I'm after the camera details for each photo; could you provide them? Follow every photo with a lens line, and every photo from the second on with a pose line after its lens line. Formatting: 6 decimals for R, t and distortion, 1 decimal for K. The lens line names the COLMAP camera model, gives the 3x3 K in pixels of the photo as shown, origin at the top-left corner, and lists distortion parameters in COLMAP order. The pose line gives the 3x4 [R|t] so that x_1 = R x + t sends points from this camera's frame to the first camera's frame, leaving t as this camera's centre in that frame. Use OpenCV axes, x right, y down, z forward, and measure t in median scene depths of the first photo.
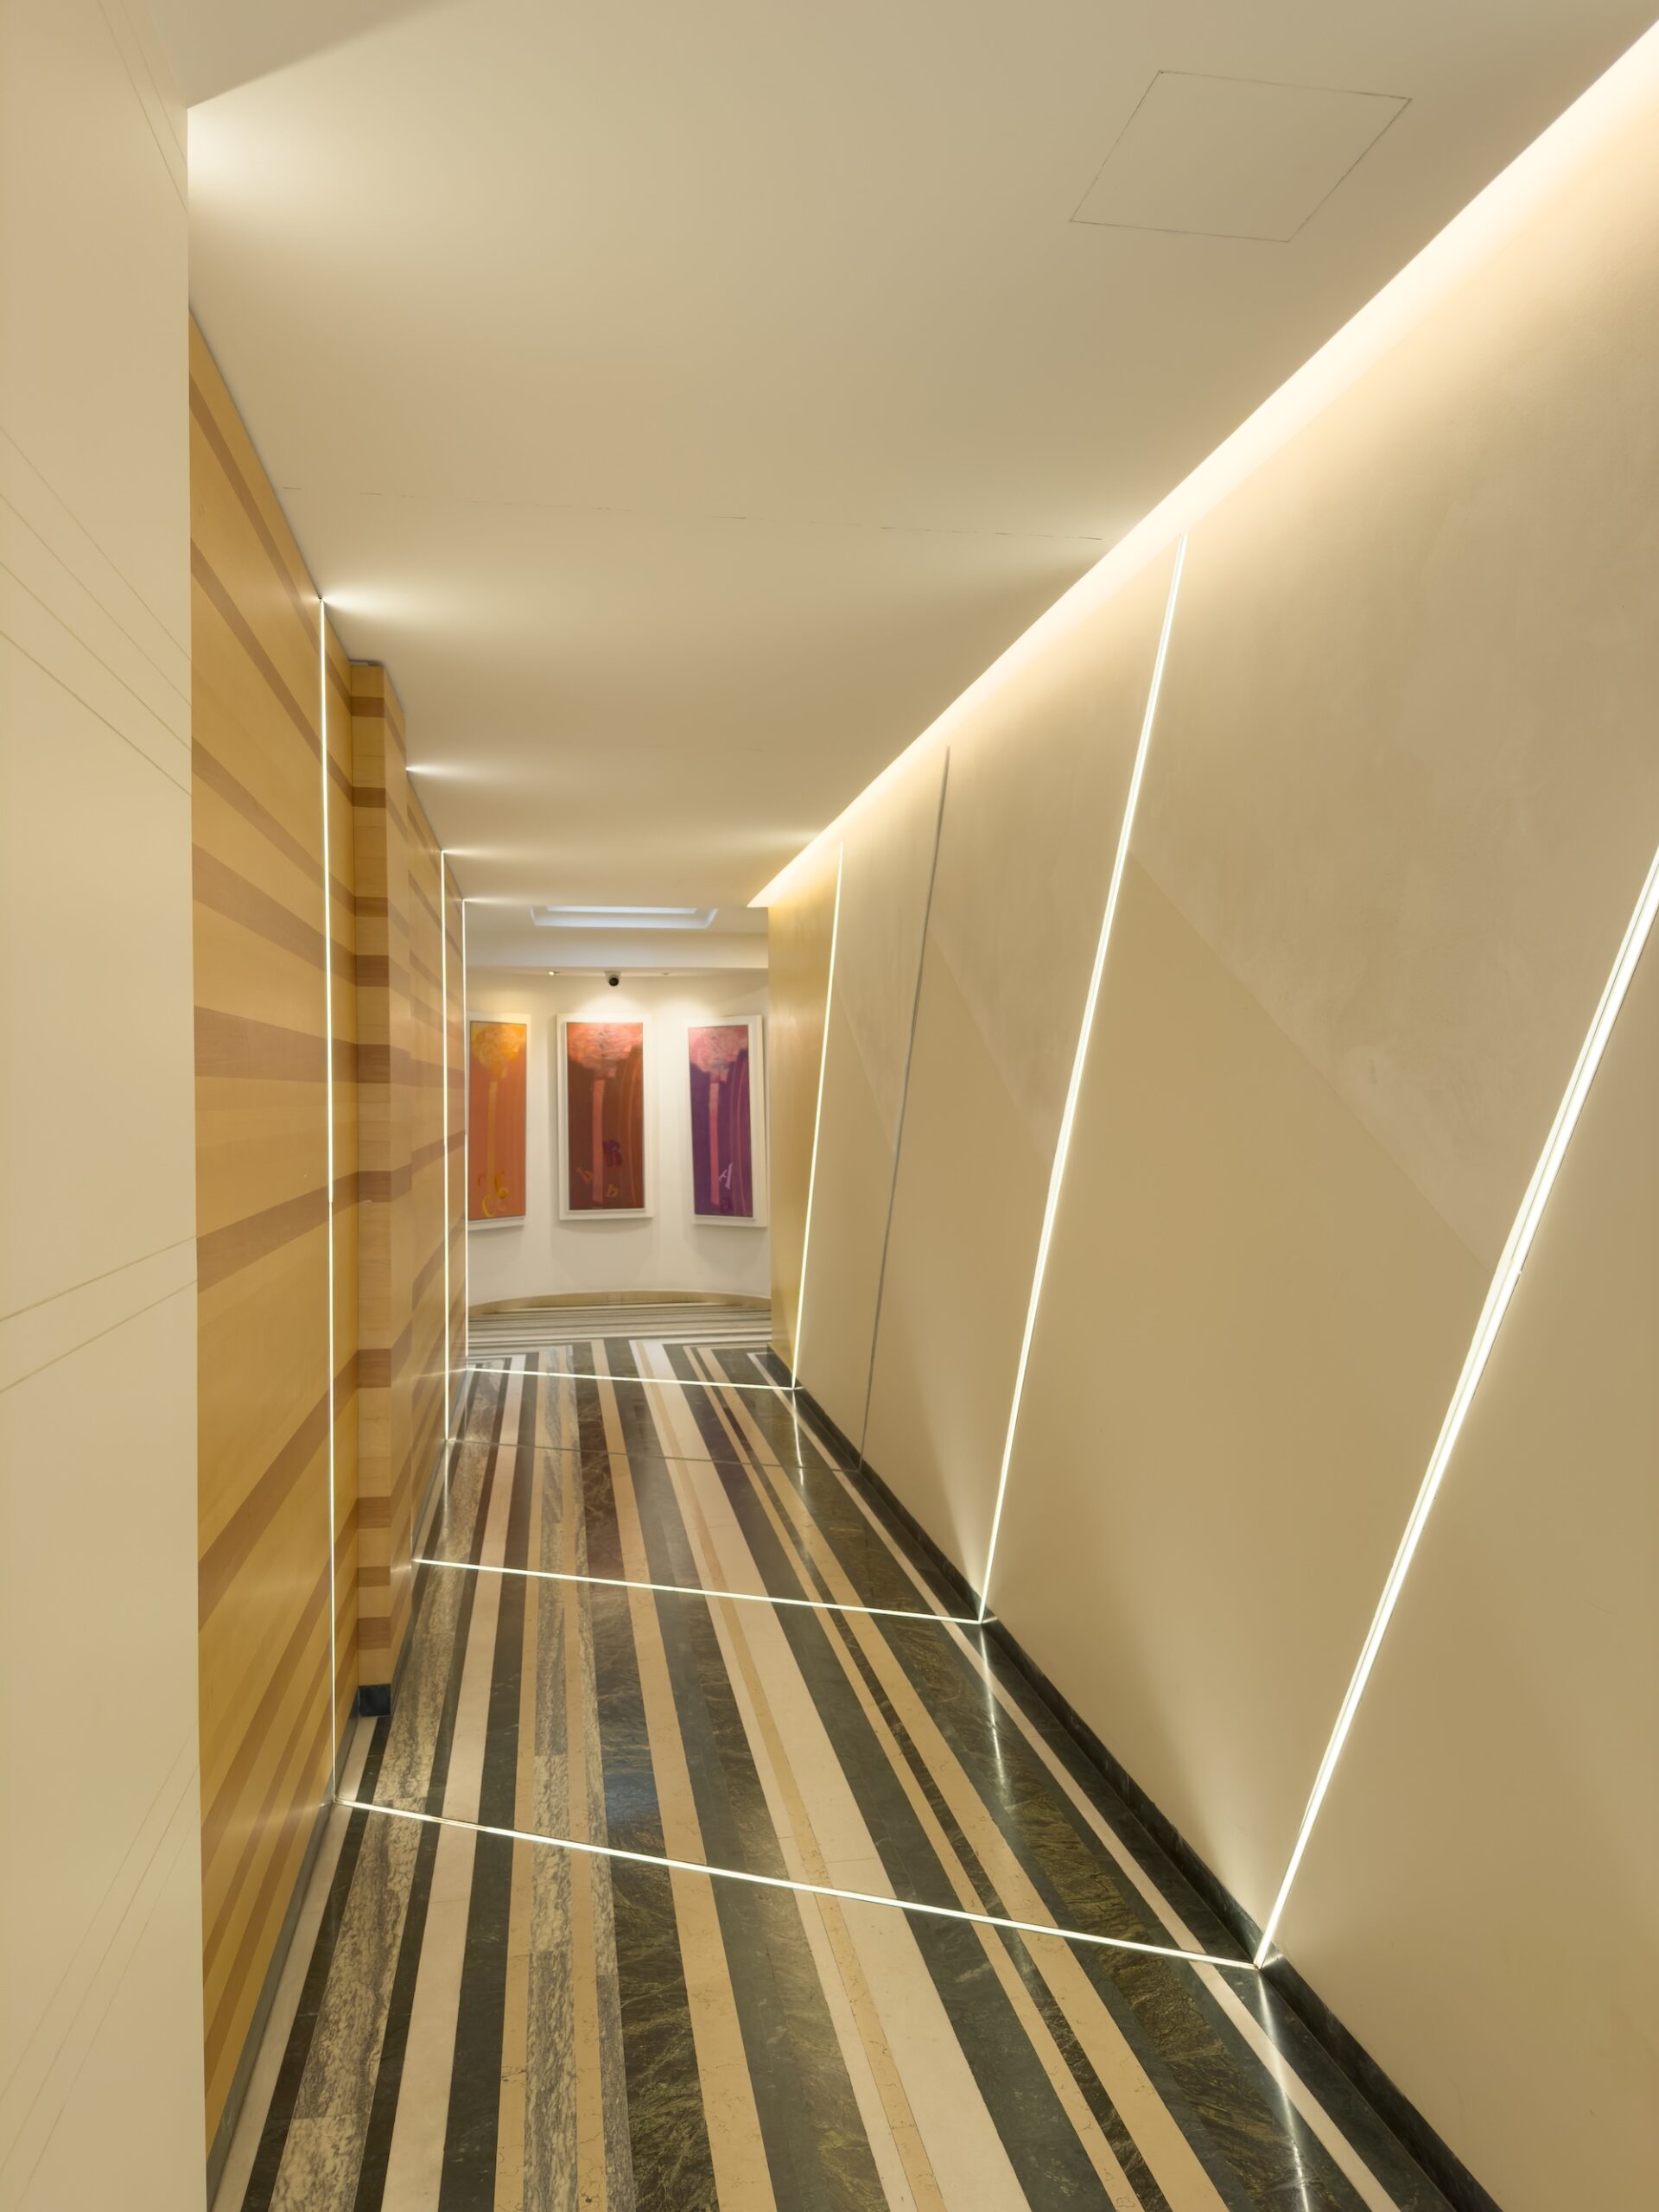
lens RADIAL K [[1549.8, 0, 825.8], [0, 1549.8, 1102.1], [0, 0, 1]] dist [-0.007924, -0.001456]
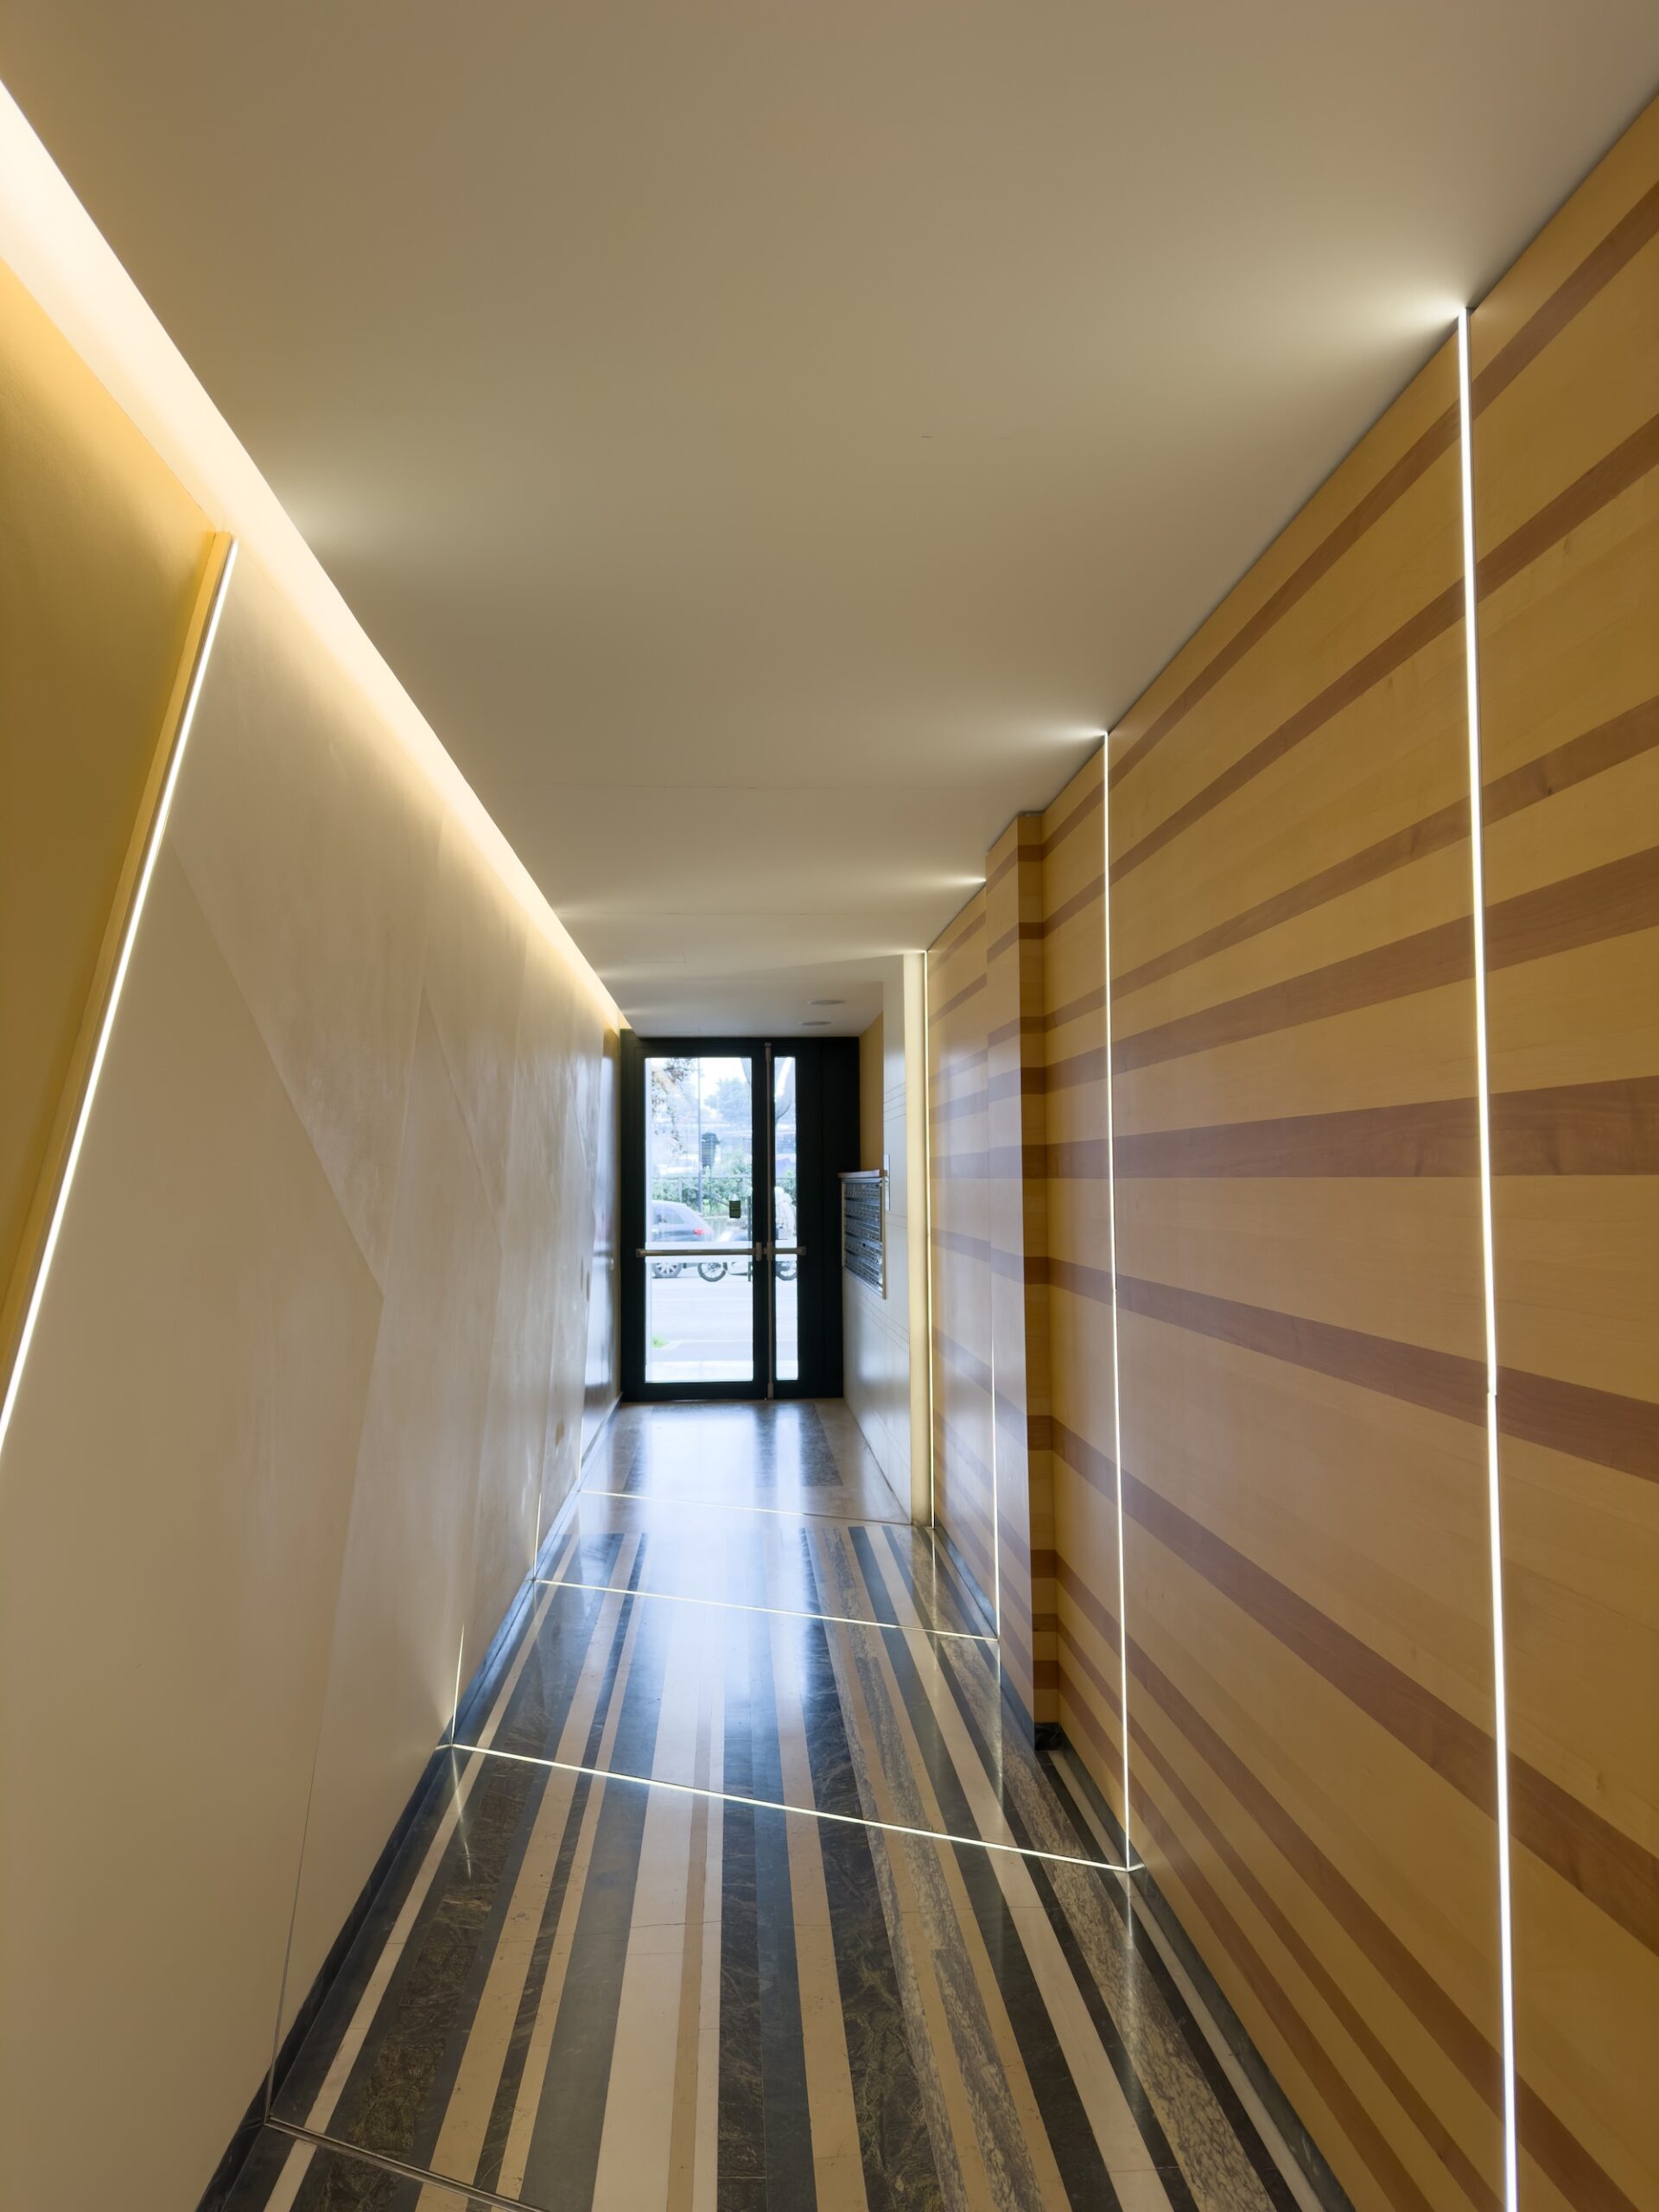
lens RADIAL K [[1549.8, 0, 830.2], [0, 1549.8, 1107.5], [0, 0, 1]] dist [-0.007924, -0.001456]
pose [[-0.993973, 0.013625, 0.108776, -0.250696], [0.010097, 0.999407, -0.032919, -0.026627], [-0.109160, -0.031623, -0.993521, 1.983378]]
